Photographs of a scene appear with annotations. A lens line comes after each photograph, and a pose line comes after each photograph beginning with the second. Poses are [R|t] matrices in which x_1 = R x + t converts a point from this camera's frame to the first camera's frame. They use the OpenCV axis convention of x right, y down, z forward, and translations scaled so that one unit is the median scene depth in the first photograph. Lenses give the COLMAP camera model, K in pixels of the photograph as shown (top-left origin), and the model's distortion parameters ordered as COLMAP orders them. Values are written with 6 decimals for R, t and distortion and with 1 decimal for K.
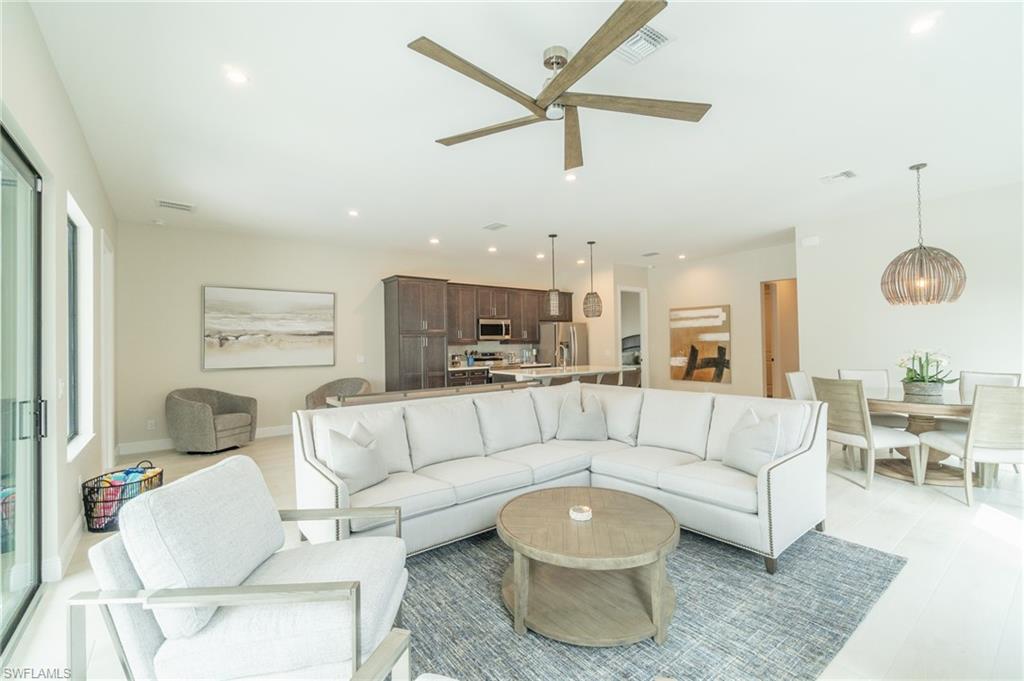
lens RADIAL K [[440.8, 0, 512.0], [0, 440.8, 340.5], [0, 0, 1]] dist [0.000526, 0.000102]
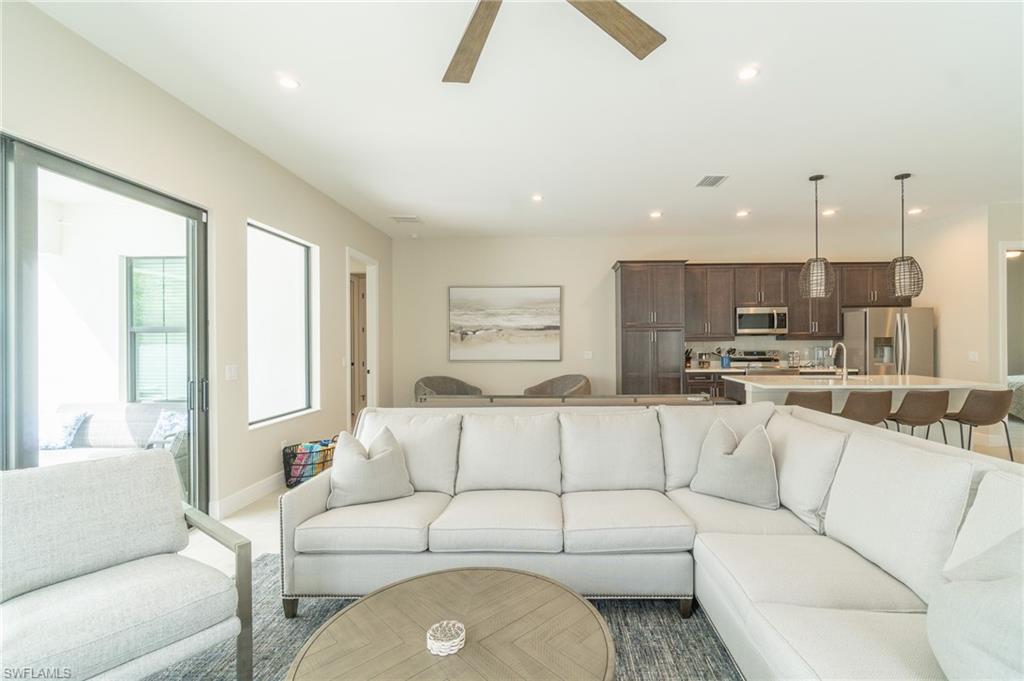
lens RADIAL K [[458.2, 0, 548.8], [0, 458.2, 342.1], [0, 0, 1]] dist [-0.002110, -0.000287]
pose [[0.780723, 0.011130, -0.624779, 0.205920], [-0.000554, 0.999853, 0.017119, -0.001867], [0.624878, -0.013019, 0.780614, 0.202091]]
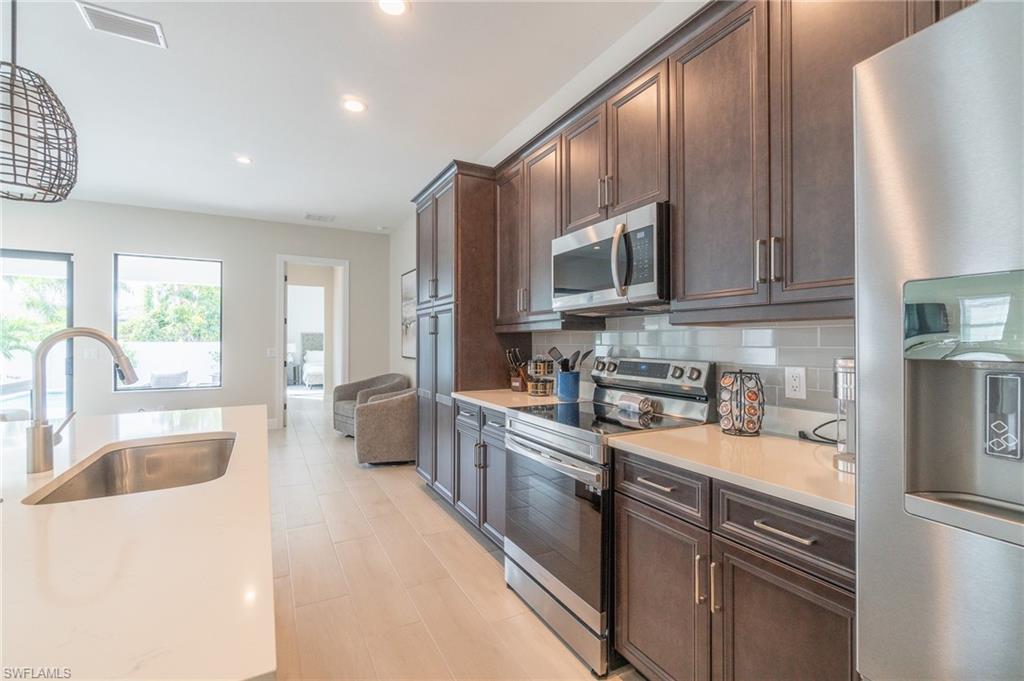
lens RADIAL K [[452.9, 0, 512.0], [0, 452.9, 340.5], [0, 0, 1]] dist [-0.000155, -0.000216]
pose [[-0.164658, 0.015202, -0.986234, 0.266657], [0.011760, 0.999840, 0.013448, 0.014909], [0.986281, -0.009384, -0.164811, 1.225451]]
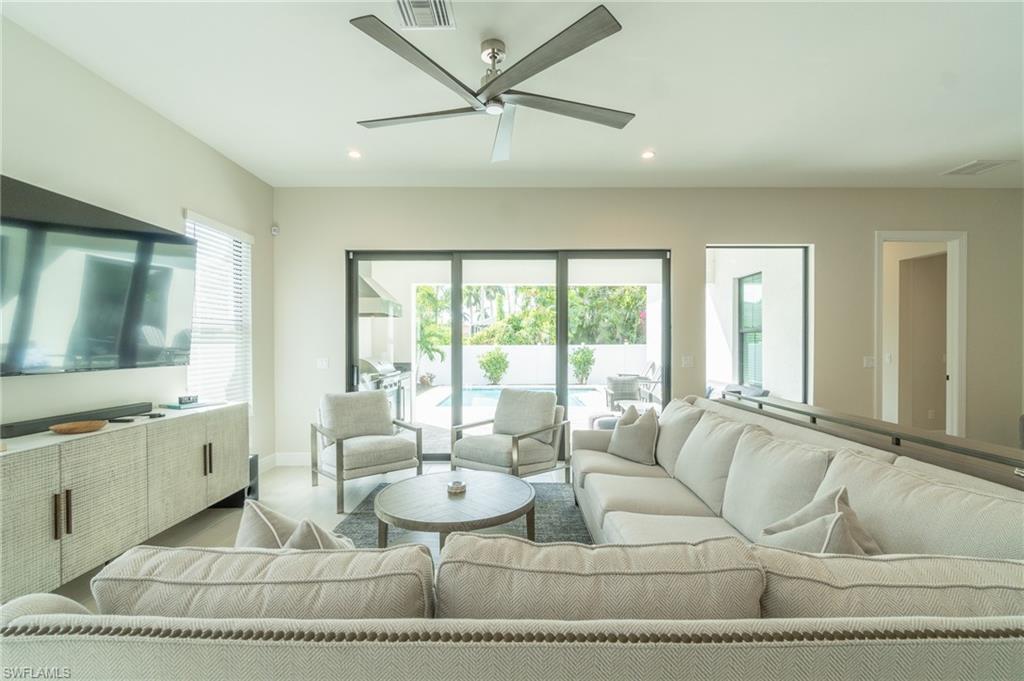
lens RADIAL K [[452.9, 0, 512.0], [0, 452.9, 340.5], [0, 0, 1]] dist [-0.000155, -0.000216]
pose [[-0.617286, 0.012975, -0.786632, 0.319740], [0.019504, 0.999809, 0.001186, 0.001499], [0.786497, -0.014611, -0.617421, 0.591940]]
